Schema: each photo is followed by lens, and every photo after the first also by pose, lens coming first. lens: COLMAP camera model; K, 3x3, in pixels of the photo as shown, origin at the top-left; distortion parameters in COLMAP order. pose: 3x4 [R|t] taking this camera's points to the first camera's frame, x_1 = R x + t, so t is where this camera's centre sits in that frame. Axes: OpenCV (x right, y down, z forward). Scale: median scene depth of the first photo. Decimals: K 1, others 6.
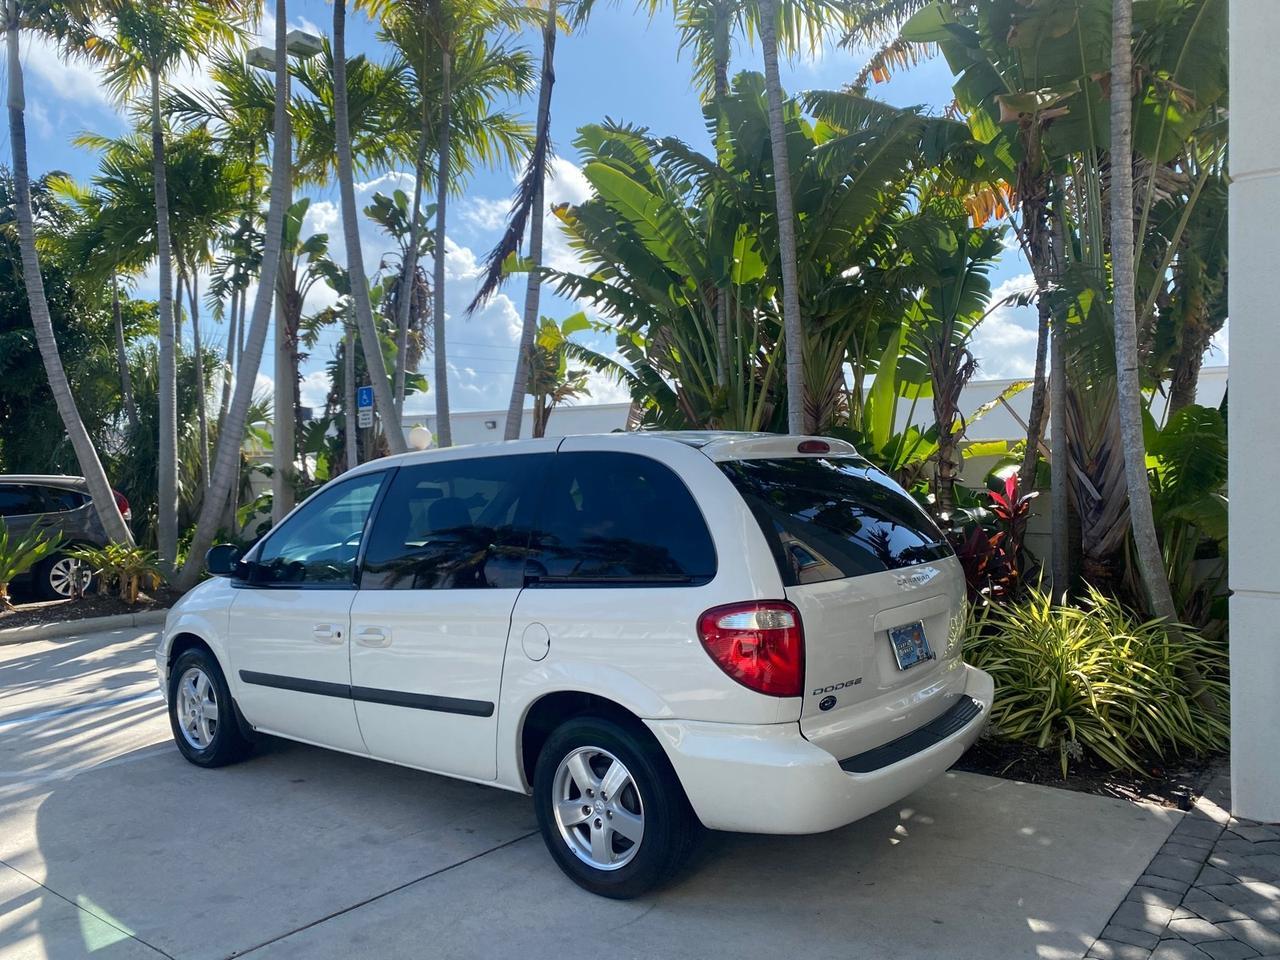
lens RADIAL K [[964.6, 0, 638.6], [0, 964.6, 475.3], [0, 0, 1]] dist [0.044016, -0.065135]
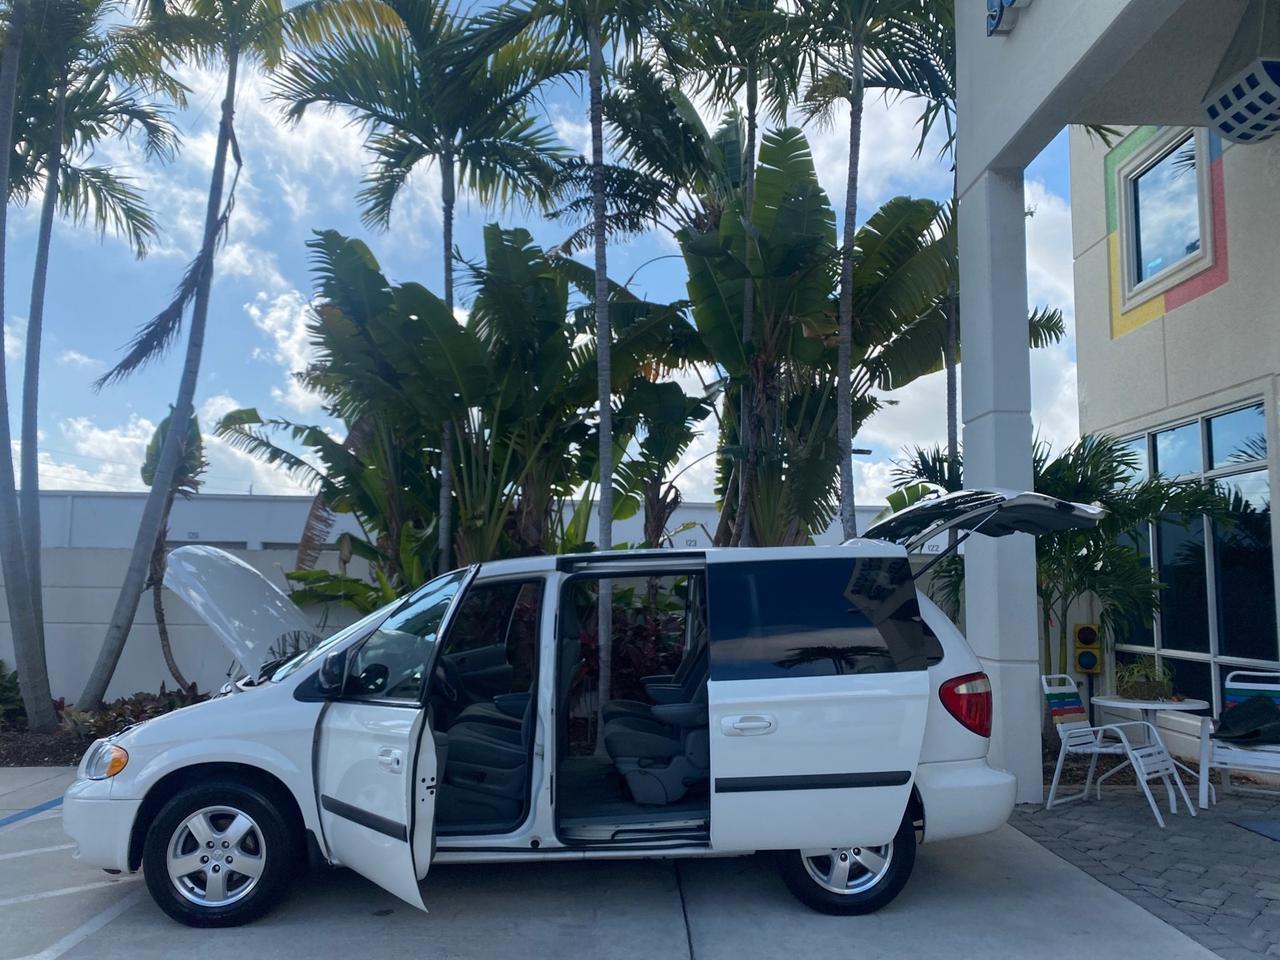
lens RADIAL K [[969.1, 0, 637.2], [0, 969.1, 473.5], [0, 0, 1]] dist [0.029860, -0.039142]
pose [[0.774009, 0.085182, 0.627419, -0.539528], [-0.015294, 0.993135, -0.115966, 0.003607], [-0.632990, 0.080163, 0.769998, 0.055629]]
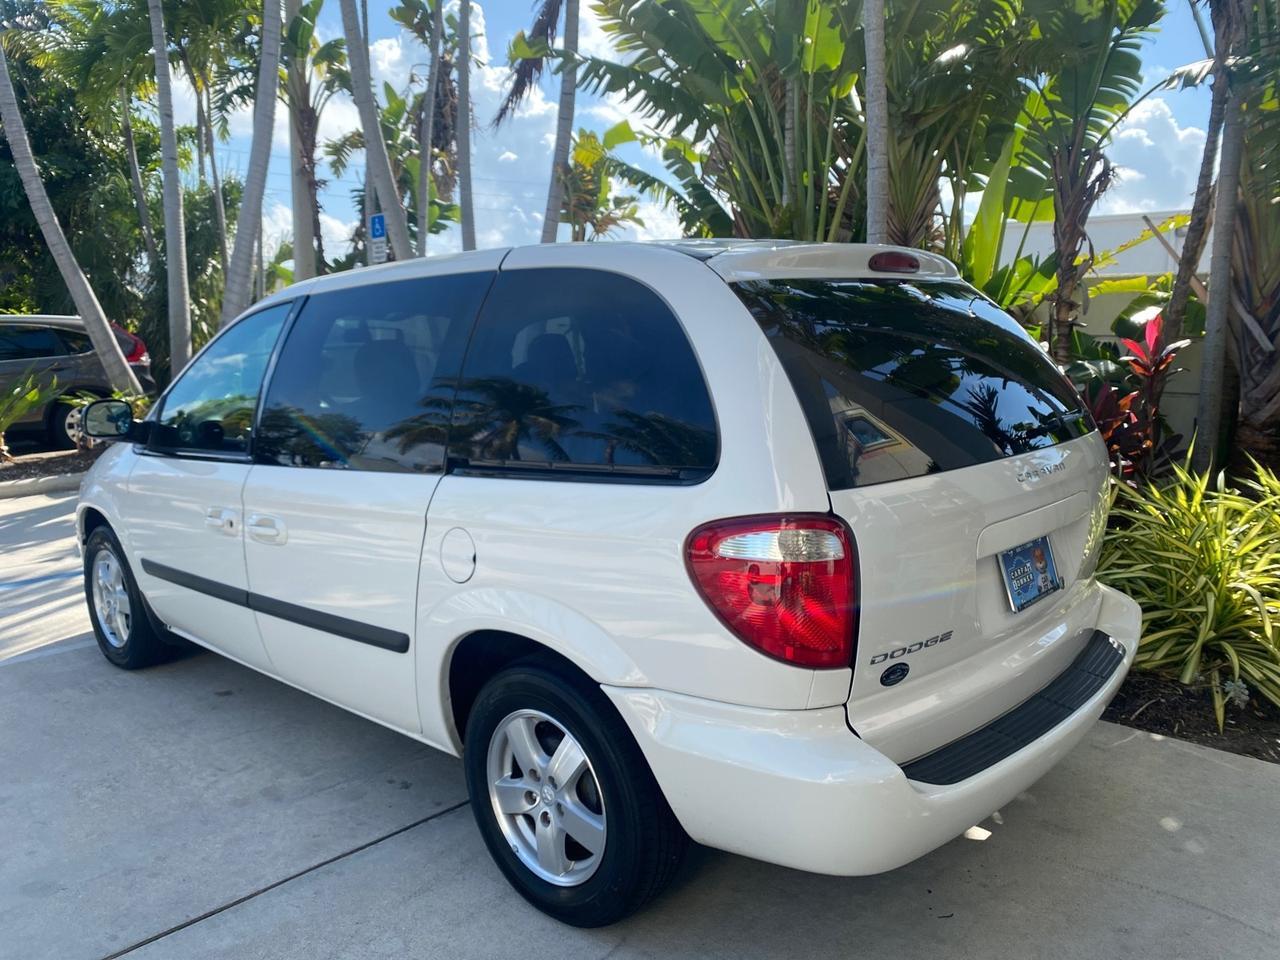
lens RADIAL K [[977.3, 0, 638.8], [0, 977.3, 474.5], [0, 0, 1]] dist [0.006872, -0.003976]
pose [[0.996960, 0.017794, -0.075859, 0.035243], [-0.006024, 0.988263, 0.152644, 0.006436], [0.077685, -0.151723, 0.985366, 0.177395]]
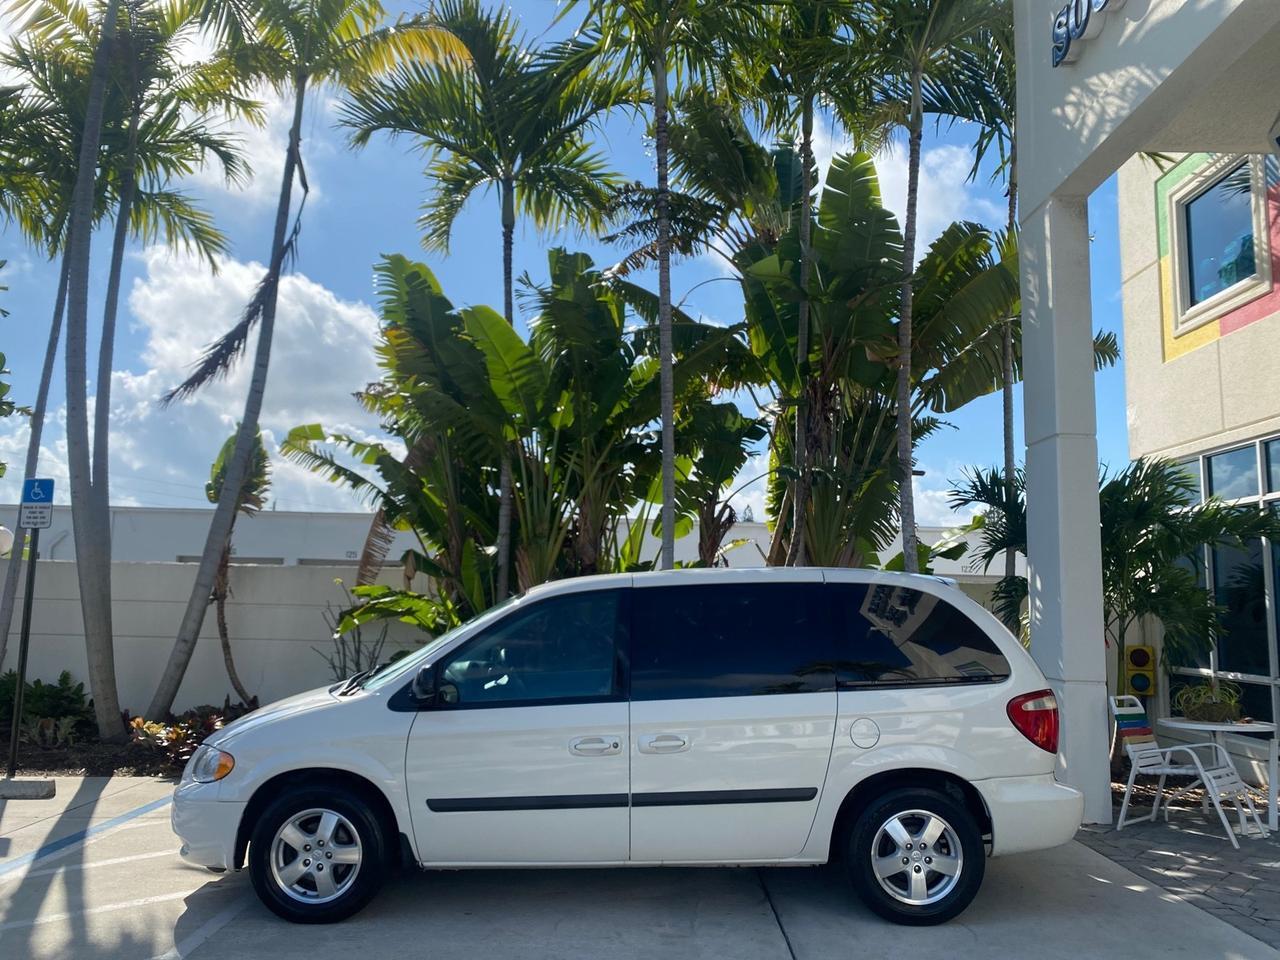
lens RADIAL K [[969.1, 0, 637.2], [0, 969.1, 473.5], [0, 0, 1]] dist [0.029860, -0.039142]
pose [[0.785305, 0.101491, 0.610734, -0.593979], [-0.023208, 0.990604, -0.134775, 0.006008], [-0.618674, 0.091665, 0.780282, 0.073773]]
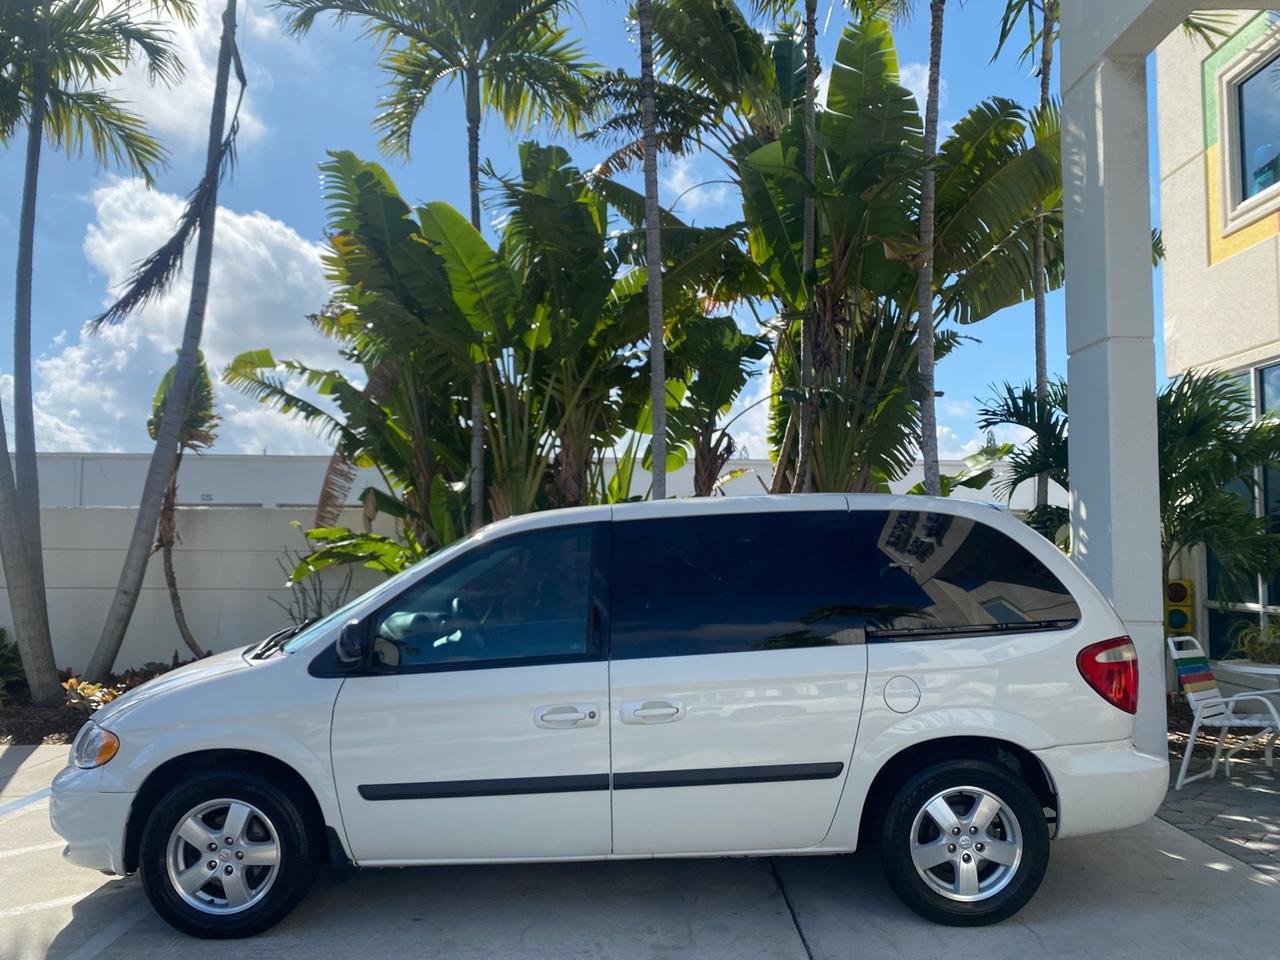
lens RADIAL K [[977.3, 0, 638.8], [0, 977.3, 474.5], [0, 0, 1]] dist [0.006872, -0.003976]
pose [[0.782622, 0.051549, 0.620359, -0.502088], [-0.006288, 0.997169, -0.074927, 0.009145], [-0.622466, 0.054739, 0.780731, 0.174646]]
